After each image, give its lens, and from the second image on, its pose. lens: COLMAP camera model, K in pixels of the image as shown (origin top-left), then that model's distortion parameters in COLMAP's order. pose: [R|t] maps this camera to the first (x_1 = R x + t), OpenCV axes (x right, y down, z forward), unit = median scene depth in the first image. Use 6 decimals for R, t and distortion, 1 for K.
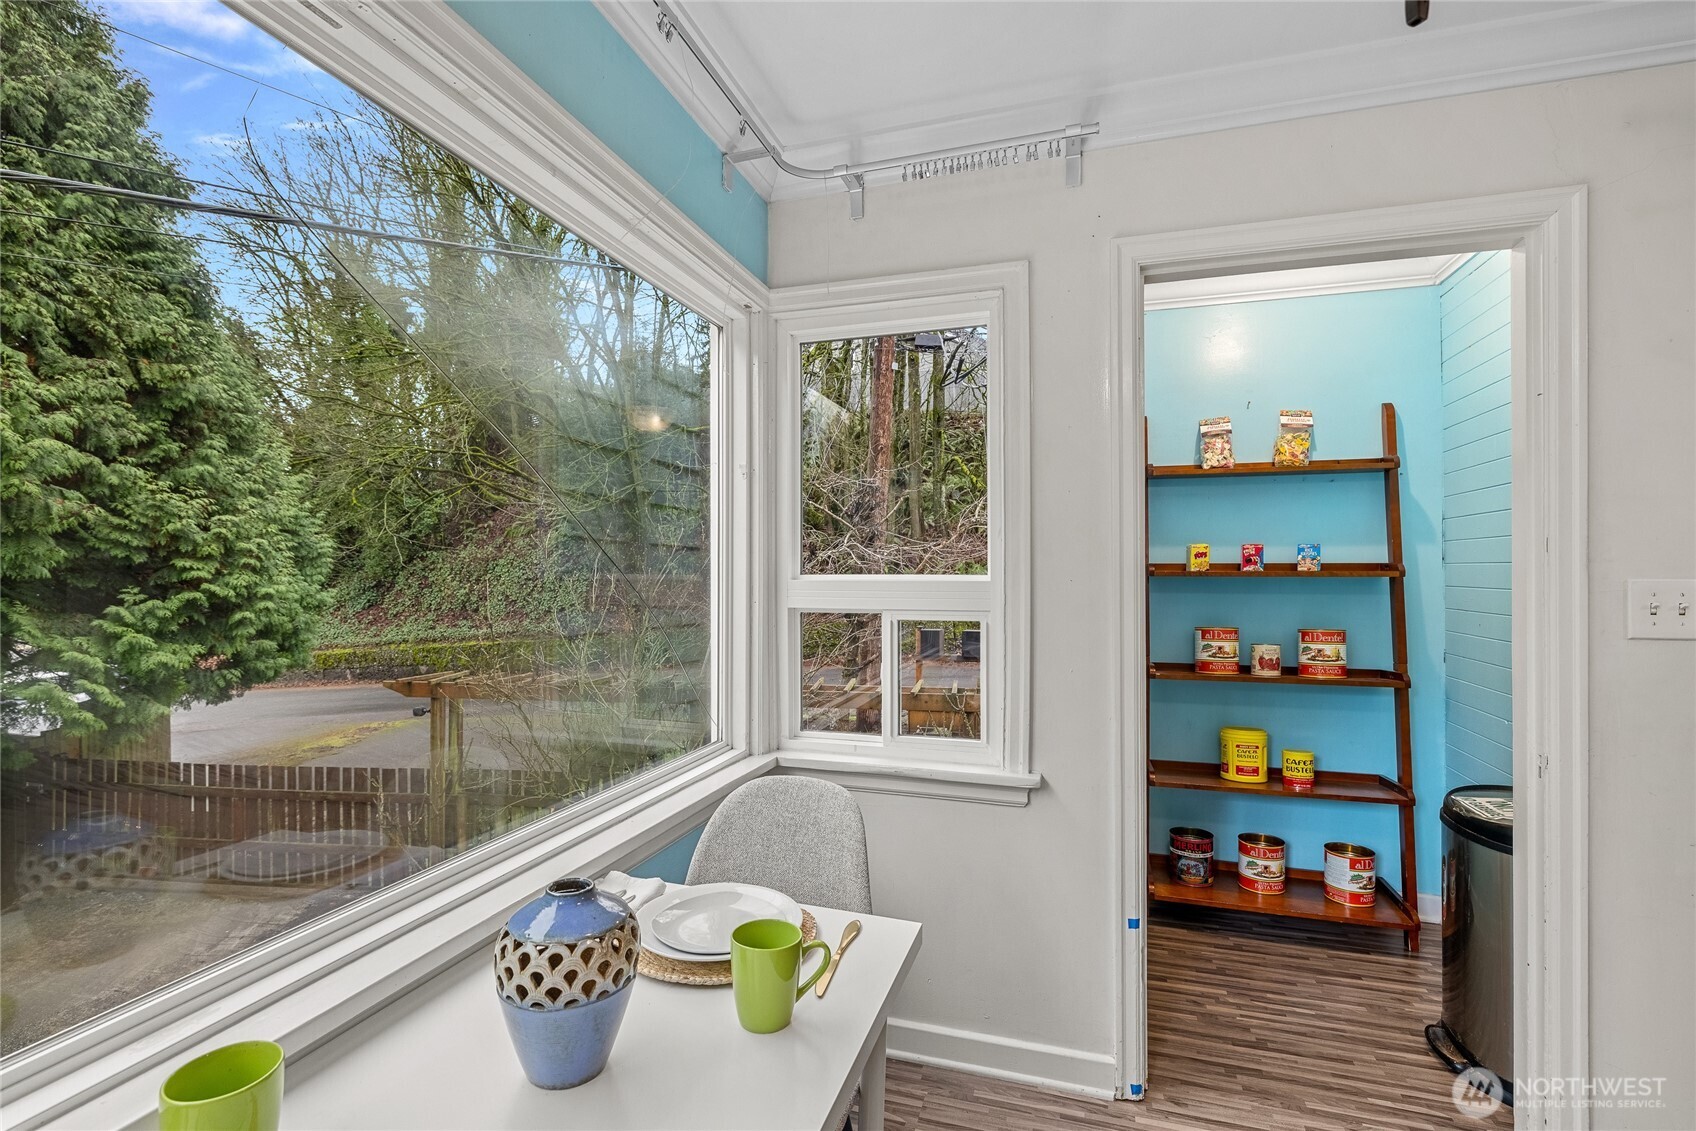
lens RADIAL K [[799.0, 0, 848.0], [0, 799.0, 565.5], [0, 0, 1]] dist [-0.001483, 0.000098]
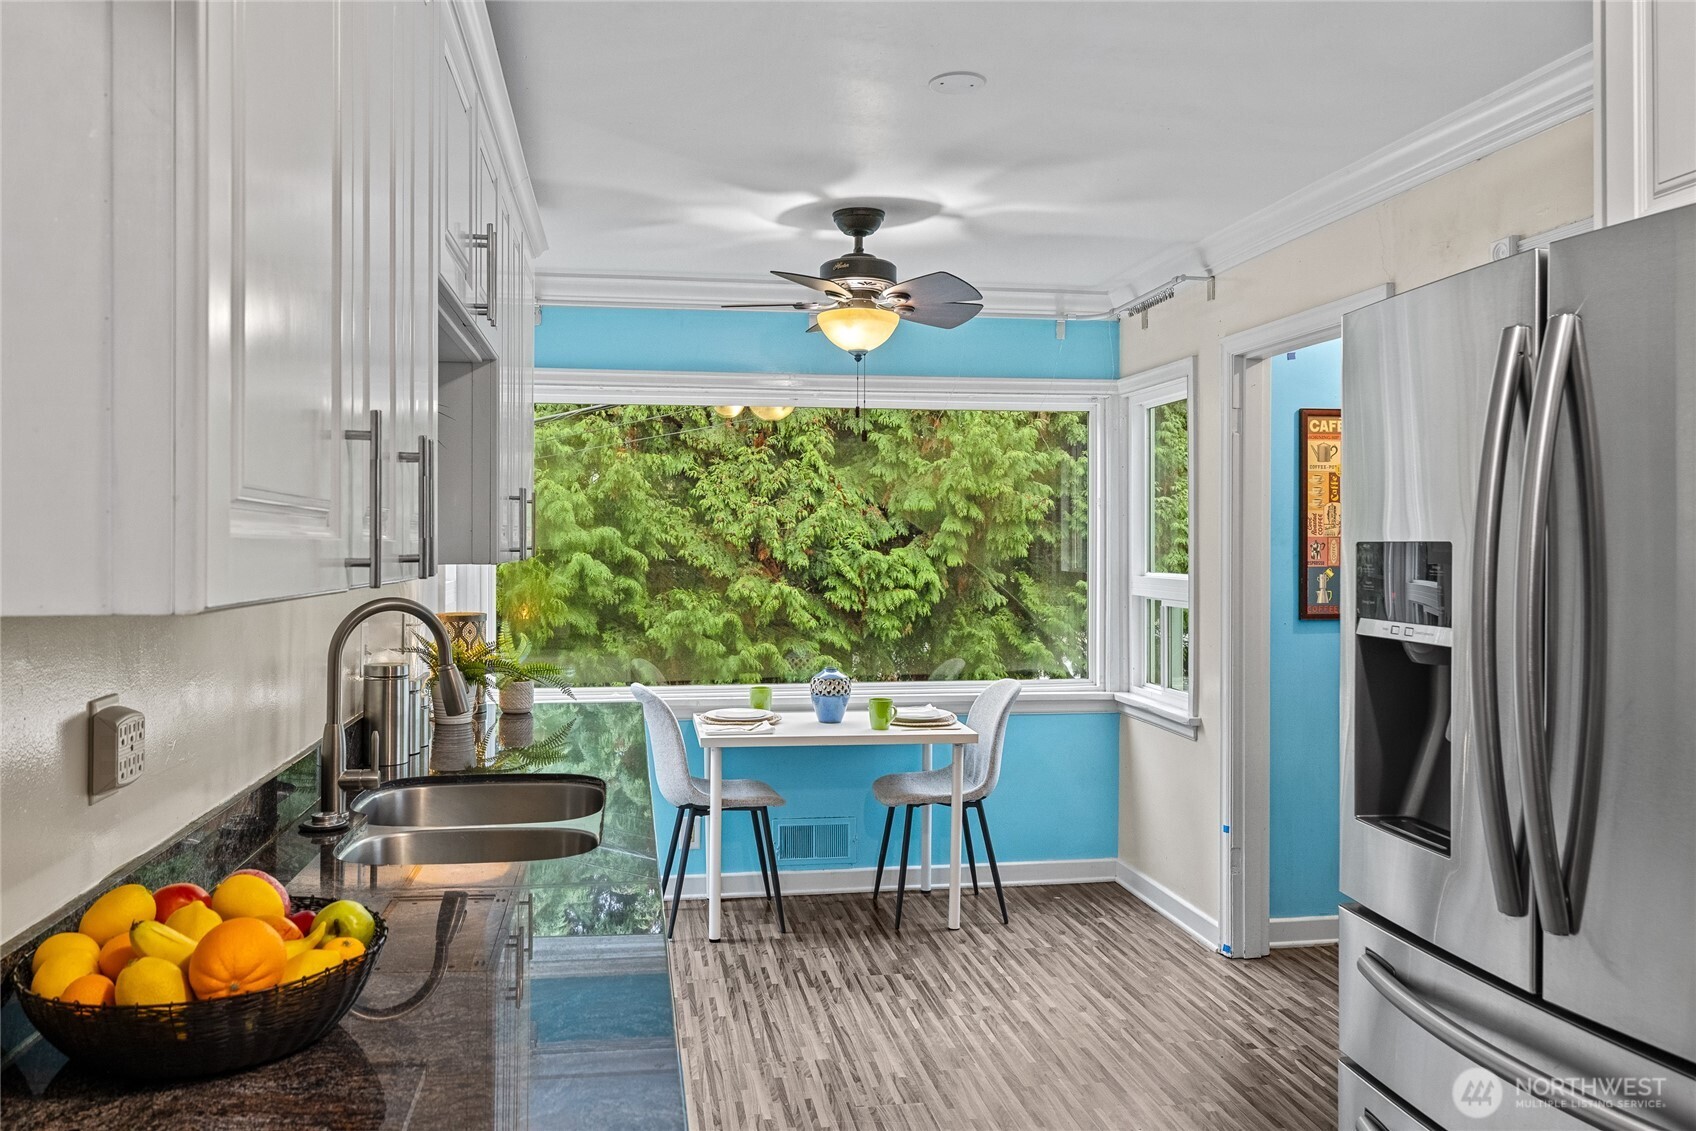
lens RADIAL K [[1219.5, 0, 848.0], [0, 1219.5, 565.5], [0, 0, 1]] dist [0.000099, 0.000057]
pose [[0.476990, 0.026303, -0.878515, 1.664943], [-0.004603, 0.999613, 0.027430, -0.062771], [0.878897, -0.009039, 0.476927, -0.523930]]
